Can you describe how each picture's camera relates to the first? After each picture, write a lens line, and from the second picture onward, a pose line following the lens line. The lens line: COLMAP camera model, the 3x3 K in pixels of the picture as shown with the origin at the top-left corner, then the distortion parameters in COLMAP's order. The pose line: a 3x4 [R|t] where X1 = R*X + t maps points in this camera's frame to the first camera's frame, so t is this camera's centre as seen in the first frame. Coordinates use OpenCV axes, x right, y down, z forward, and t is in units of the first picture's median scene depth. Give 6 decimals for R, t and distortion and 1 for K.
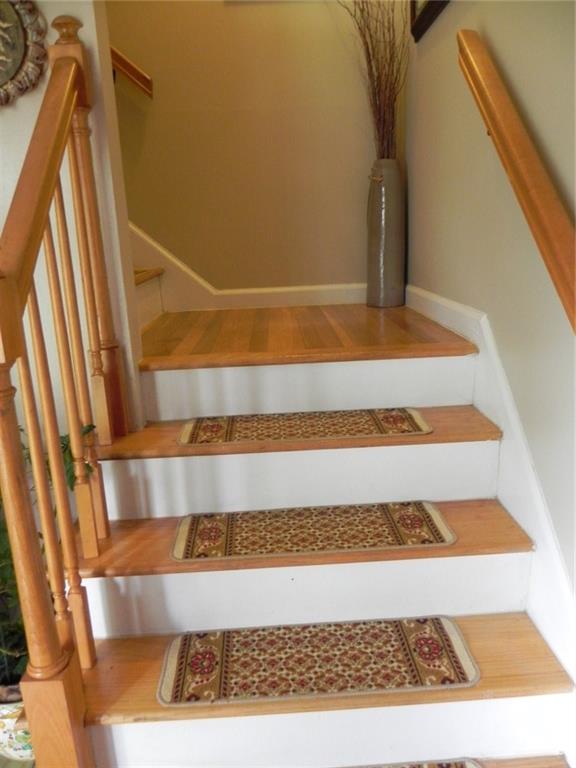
lens RADIAL K [[572.3, 0, 287.5], [0, 572.3, 385.2], [0, 0, 1]] dist [-0.011571, 0.003512]
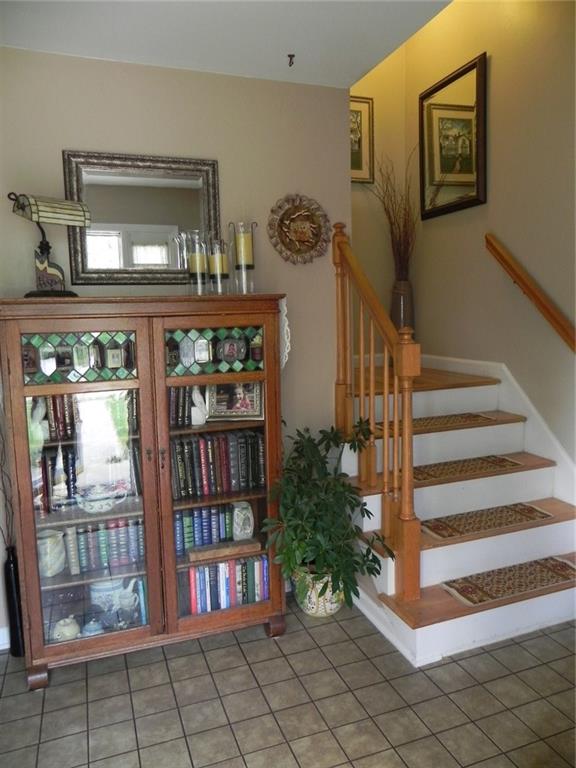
lens RADIAL K [[572.3, 0, 288.3], [0, 572.3, 382.3], [0, 0, 1]] dist [-0.011571, 0.003512]
pose [[0.950009, -0.027501, 0.311007, -1.075374], [0.072868, 0.988134, -0.135206, 0.169694], [-0.303599, 0.151109, 0.940741, -0.714418]]
